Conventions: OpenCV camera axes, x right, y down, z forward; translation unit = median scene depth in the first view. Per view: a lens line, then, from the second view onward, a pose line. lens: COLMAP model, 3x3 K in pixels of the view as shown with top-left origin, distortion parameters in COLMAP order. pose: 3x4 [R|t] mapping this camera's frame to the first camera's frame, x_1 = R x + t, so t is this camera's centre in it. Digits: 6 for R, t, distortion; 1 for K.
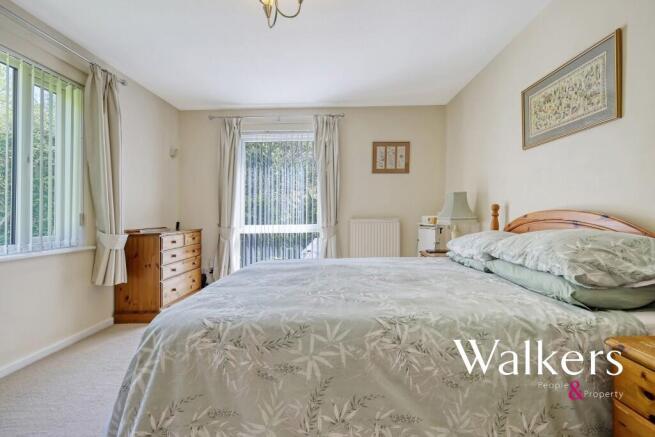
lens RADIAL K [[287.4, 0, 329.1], [0, 287.4, 215.4], [0, 0, 1]] dist [0.000409, -0.000062]
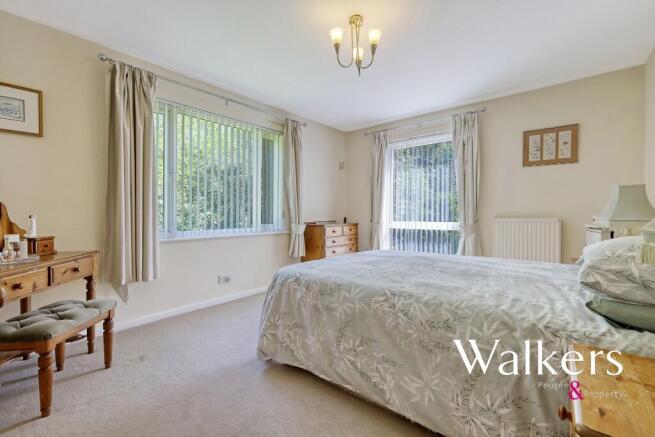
lens RADIAL K [[287.4, 0, 329.1], [0, 287.4, 215.4], [0, 0, 1]] dist [0.000409, -0.000062]
pose [[0.777700, 0.014713, -0.628463, 0.350342], [-0.008011, 0.999877, 0.013494, -0.004920], [0.628585, -0.005460, 0.777722, -0.101080]]
